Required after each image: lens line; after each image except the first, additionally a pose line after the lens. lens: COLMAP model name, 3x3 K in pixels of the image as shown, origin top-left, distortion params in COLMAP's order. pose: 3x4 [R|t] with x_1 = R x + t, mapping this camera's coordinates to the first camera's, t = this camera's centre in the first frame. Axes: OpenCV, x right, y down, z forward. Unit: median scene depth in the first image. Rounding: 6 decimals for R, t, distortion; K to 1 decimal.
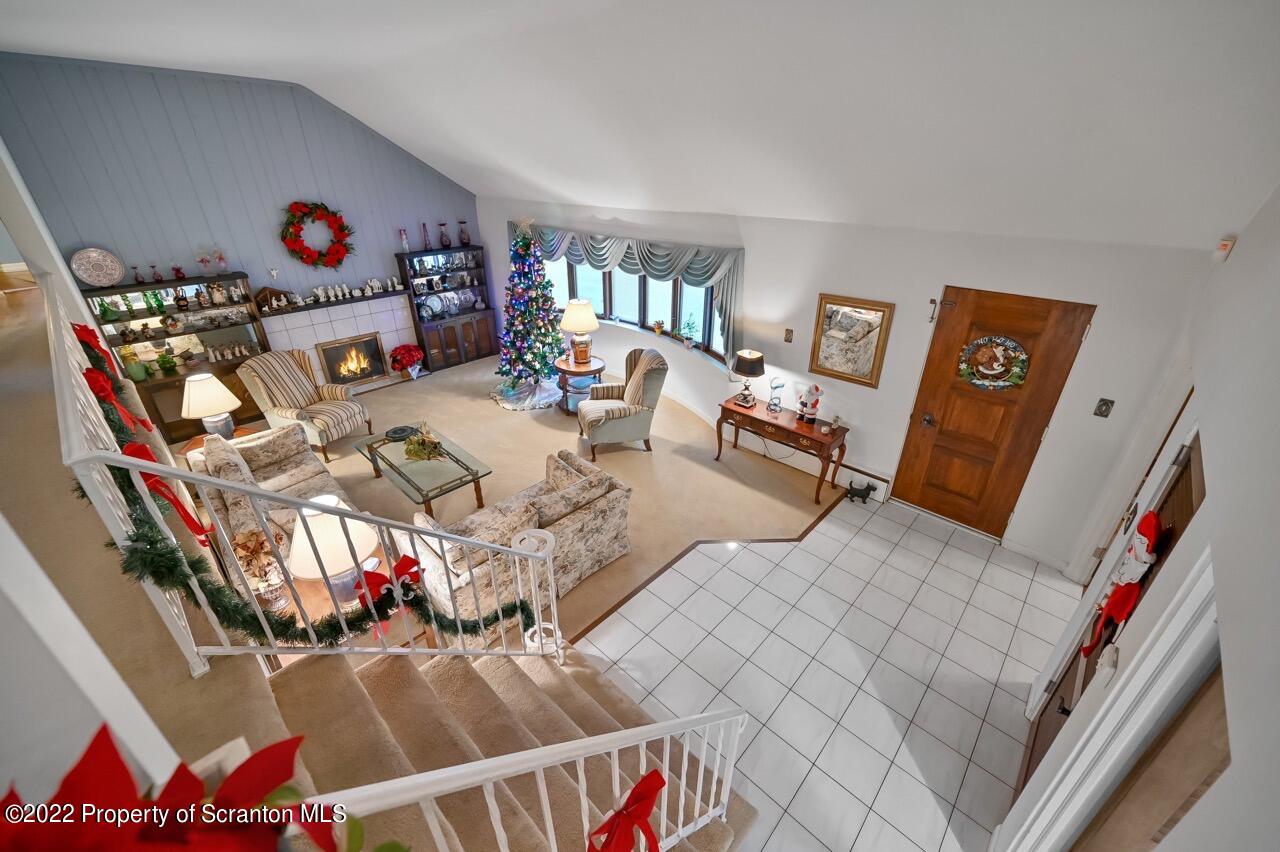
lens RADIAL K [[510.1, 0, 644.7], [0, 510.1, 428.7], [0, 0, 1]] dist [0.005627, 0.000540]
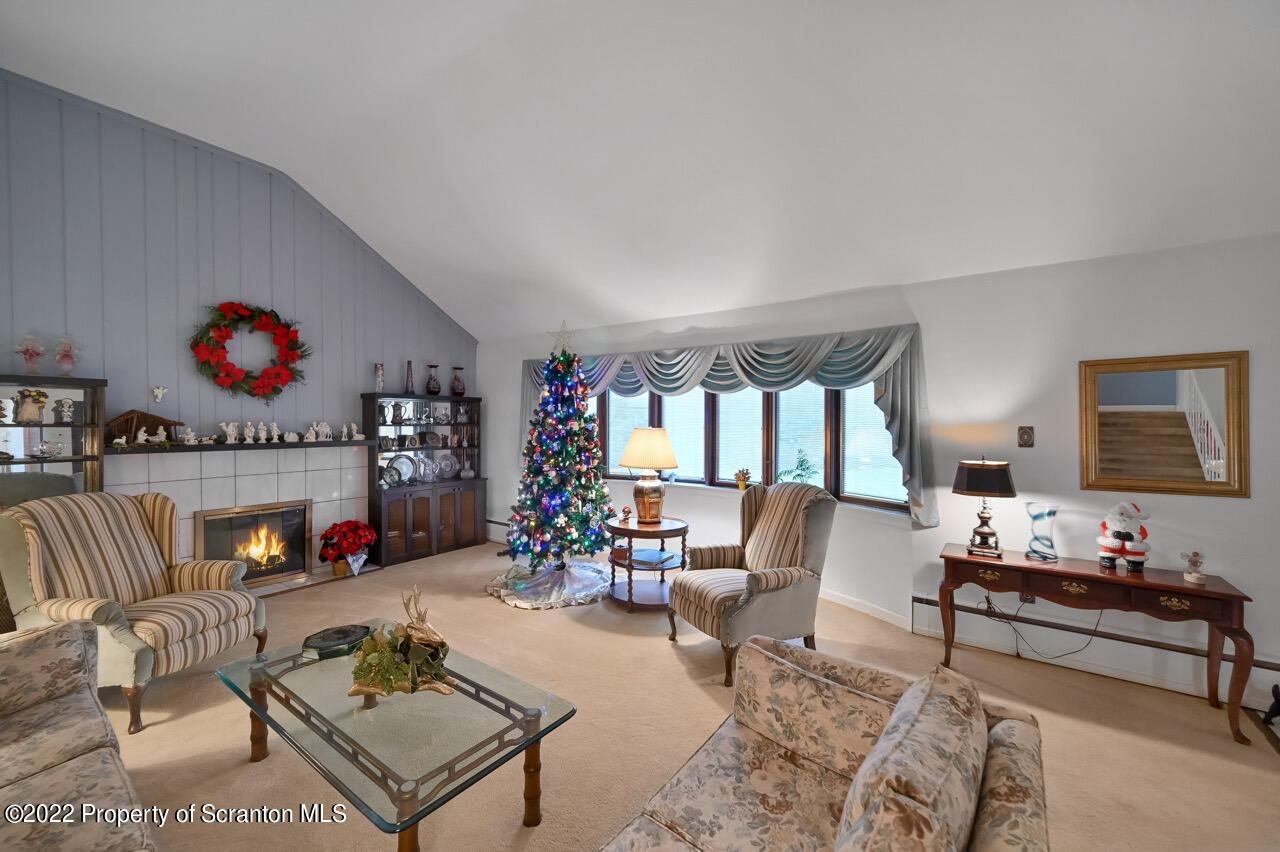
lens RADIAL K [[510.1, 0, 644.7], [0, 510.1, 428.7], [0, 0, 1]] dist [0.005627, 0.000540]
pose [[0.990839, -0.003291, 0.135009, -0.214699], [0.063977, 0.891844, -0.447795, 0.050239], [-0.118934, 0.452330, 0.883885, 0.382710]]
